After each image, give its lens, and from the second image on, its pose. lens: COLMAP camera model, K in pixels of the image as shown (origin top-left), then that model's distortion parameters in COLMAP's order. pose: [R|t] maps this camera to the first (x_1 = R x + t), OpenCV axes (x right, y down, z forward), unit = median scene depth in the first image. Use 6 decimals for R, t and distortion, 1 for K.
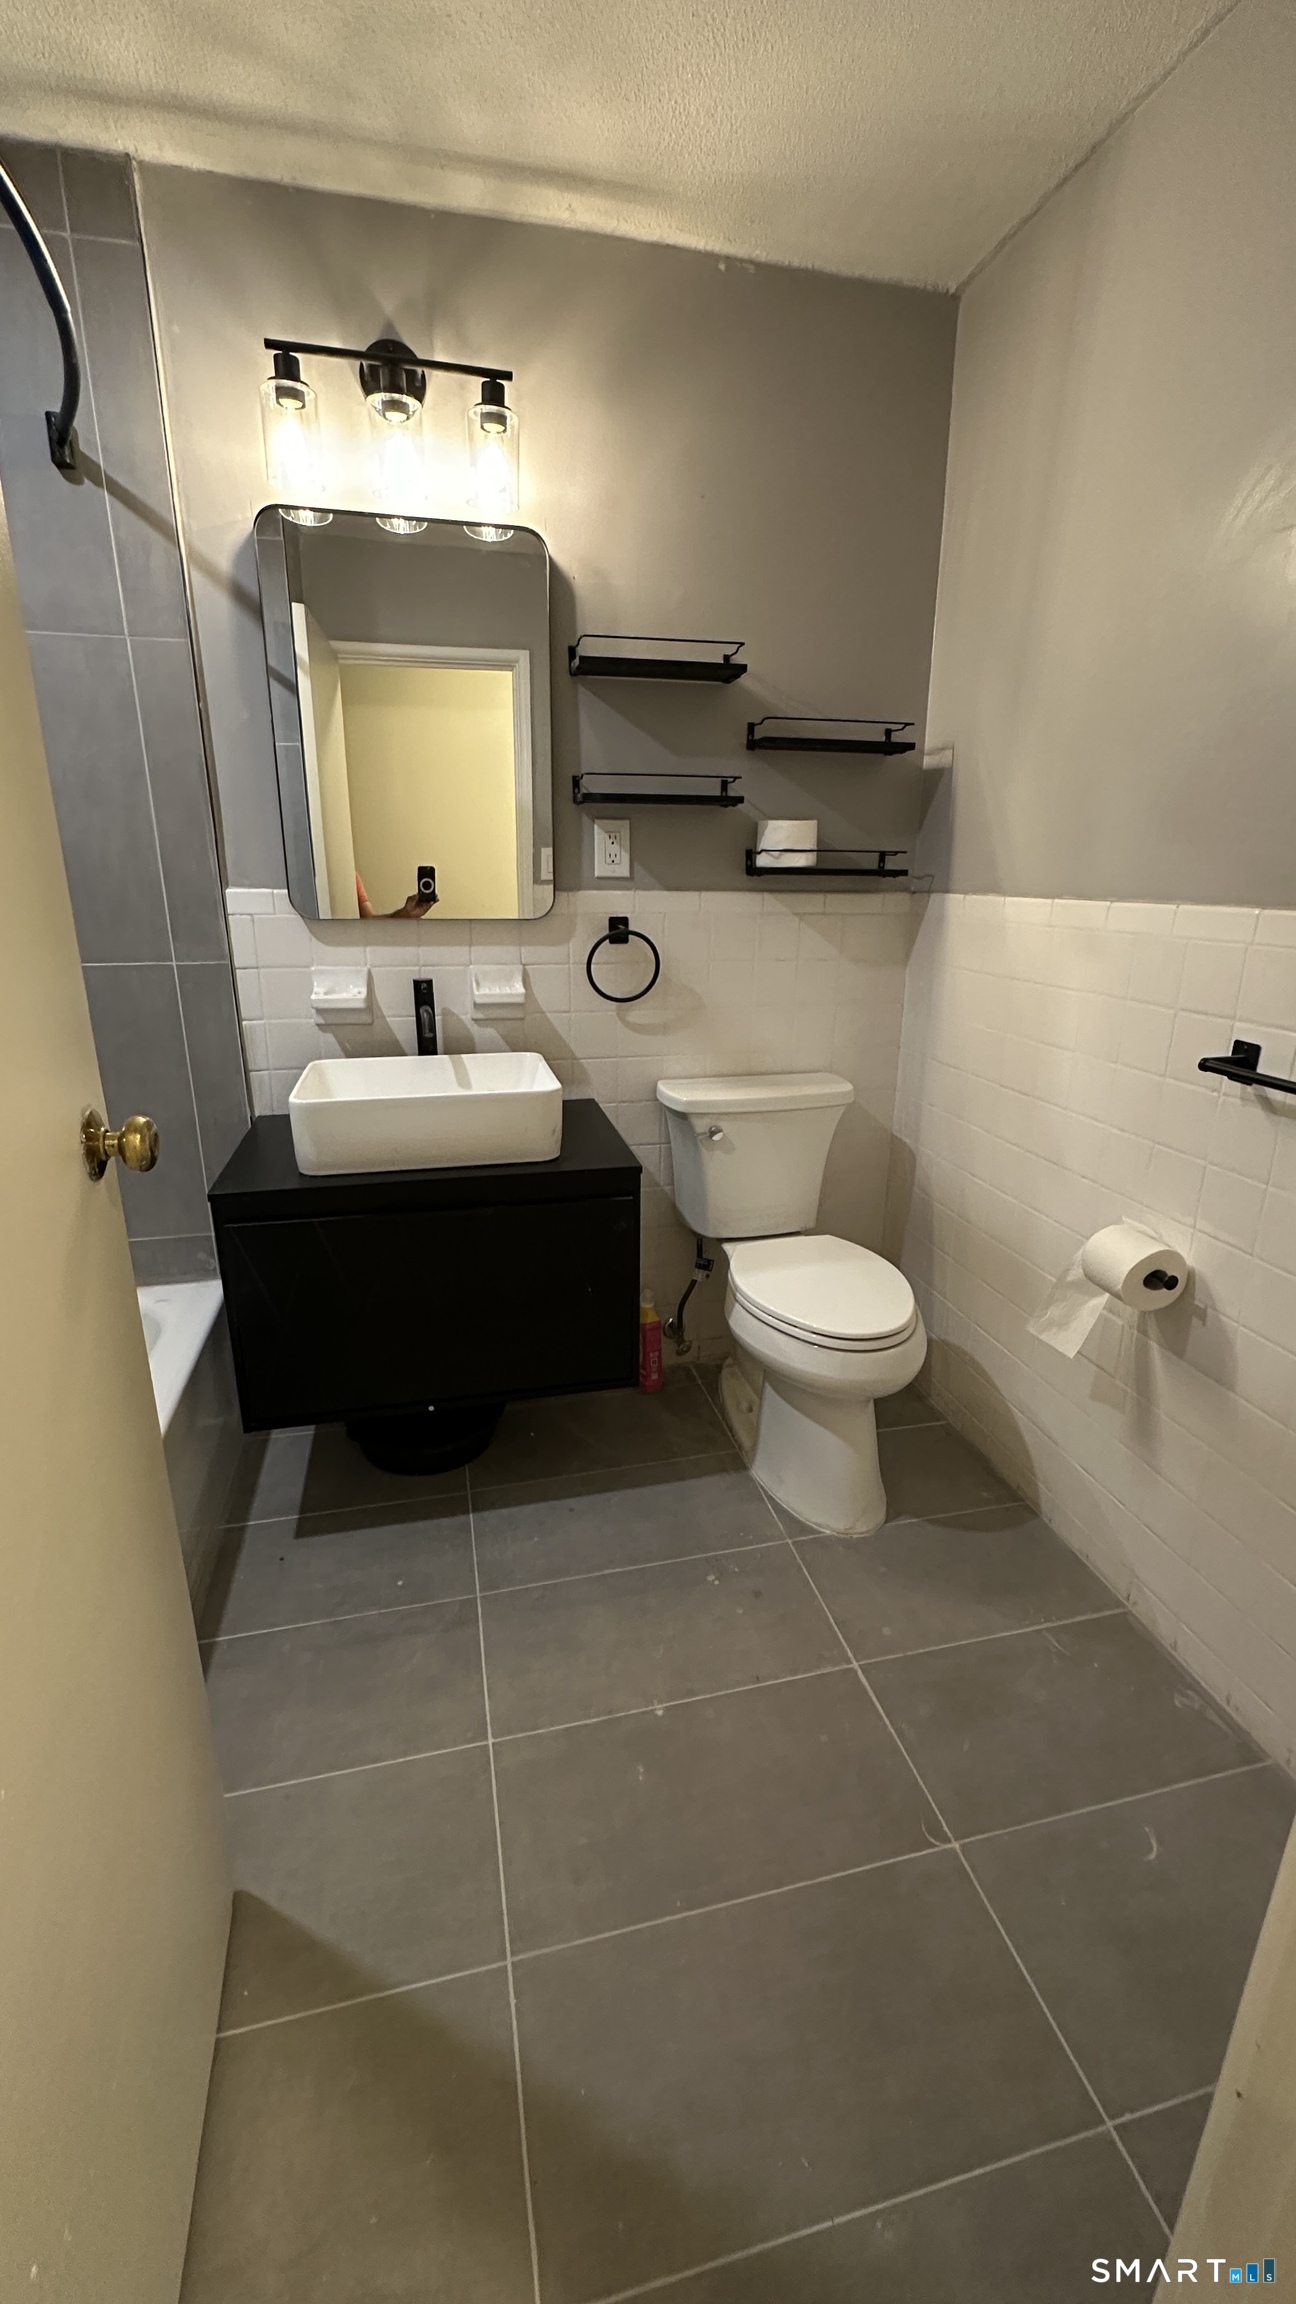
lens RADIAL K [[915.4, 0, 649.6], [0, 915.4, 1153.9], [0, 0, 1]] dist [-0.006318, 0.002425]
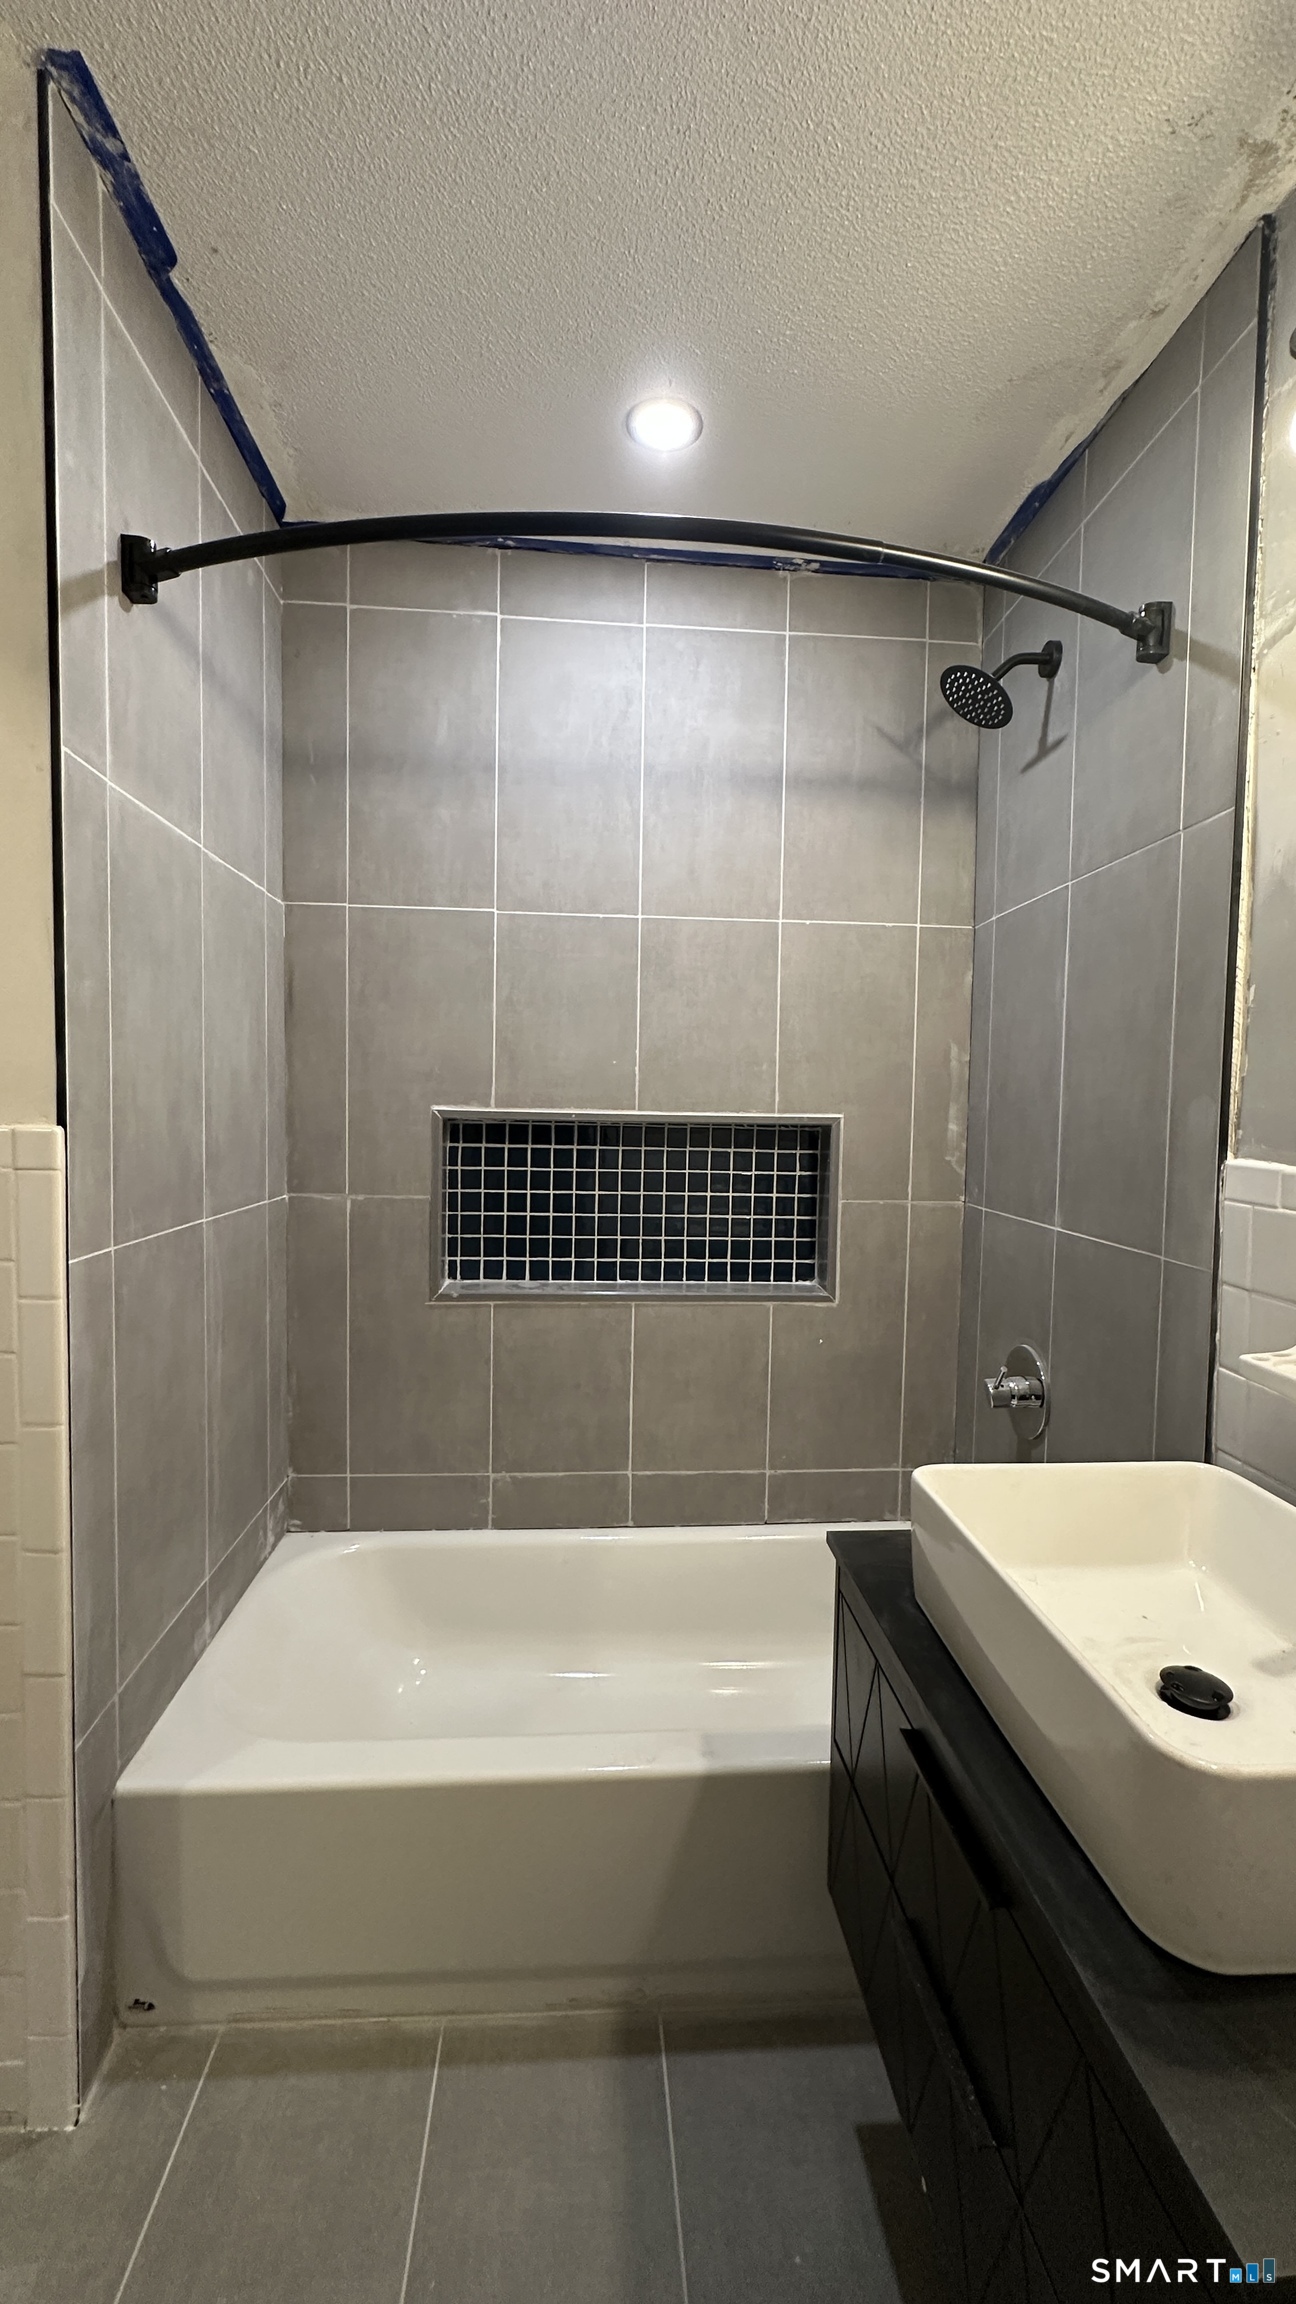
lens RADIAL K [[915.4, 0, 650.5], [0, 915.4, 1154.4], [0, 0, 1]] dist [-0.006318, 0.002425]
pose [[-0.147776, 0.046733, -0.987916, 0.219222], [-0.312433, 0.945526, 0.091463, -0.225262], [0.938375, 0.322174, -0.125126, 0.696867]]
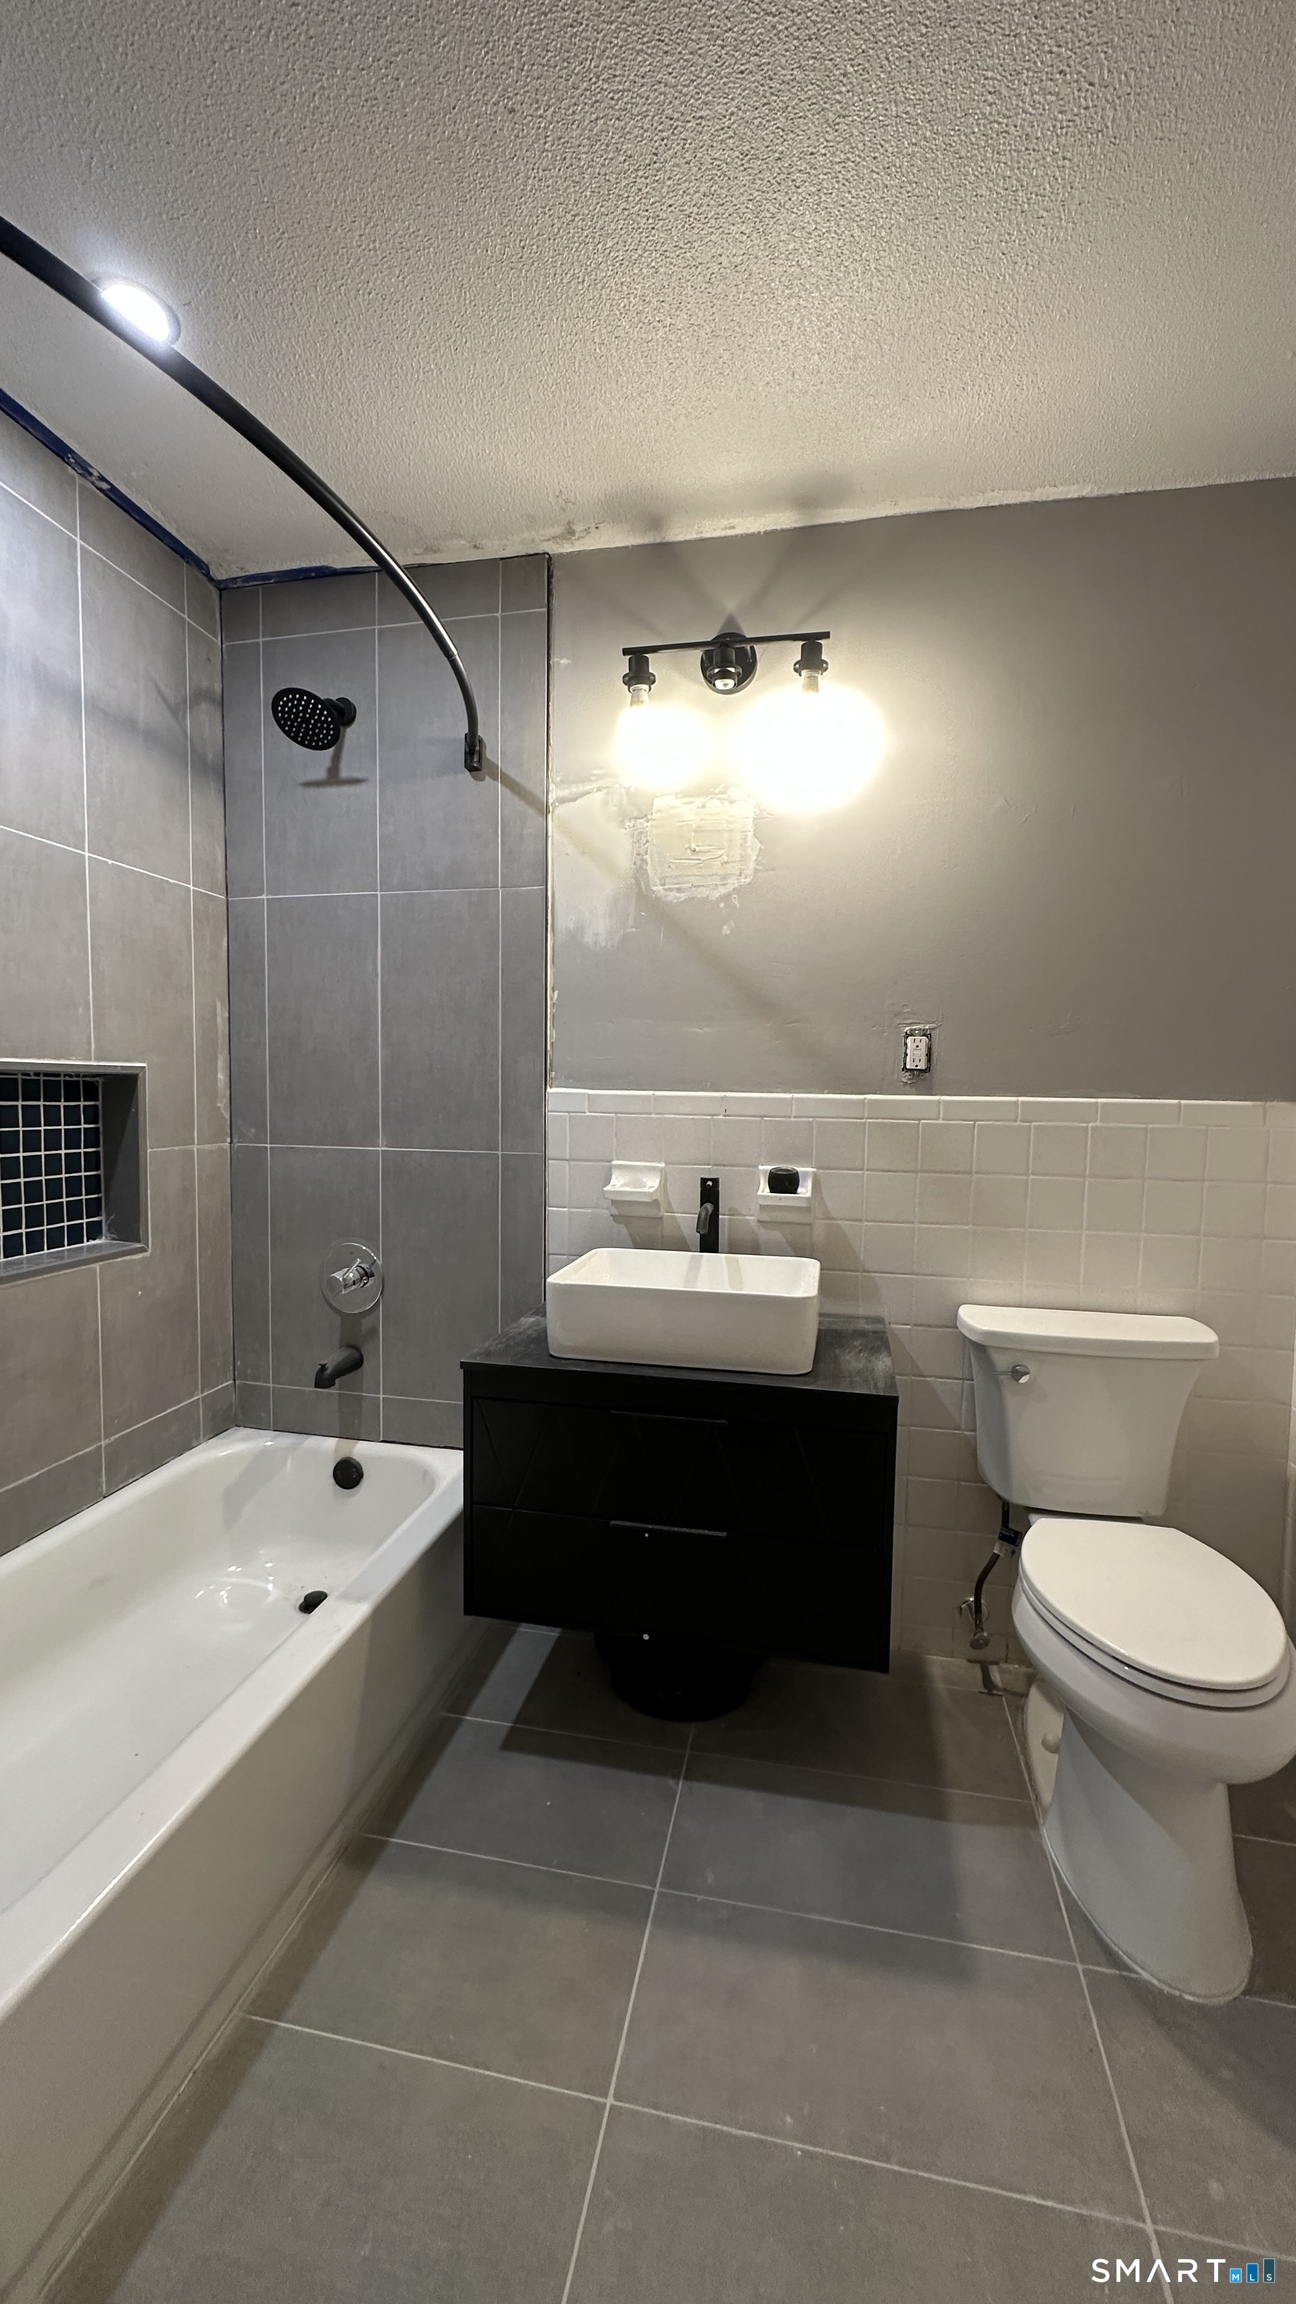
lens RADIAL K [[915.4, 0, 637.8], [0, 915.4, 1157.7], [0, 0, 1]] dist [-0.006318, 0.002425]
pose [[0.906724, 0.037036, -0.420094, 0.106182], [-0.133475, 0.970130, -0.202564, 0.002321], [0.400044, 0.239741, 0.884584, 0.076635]]
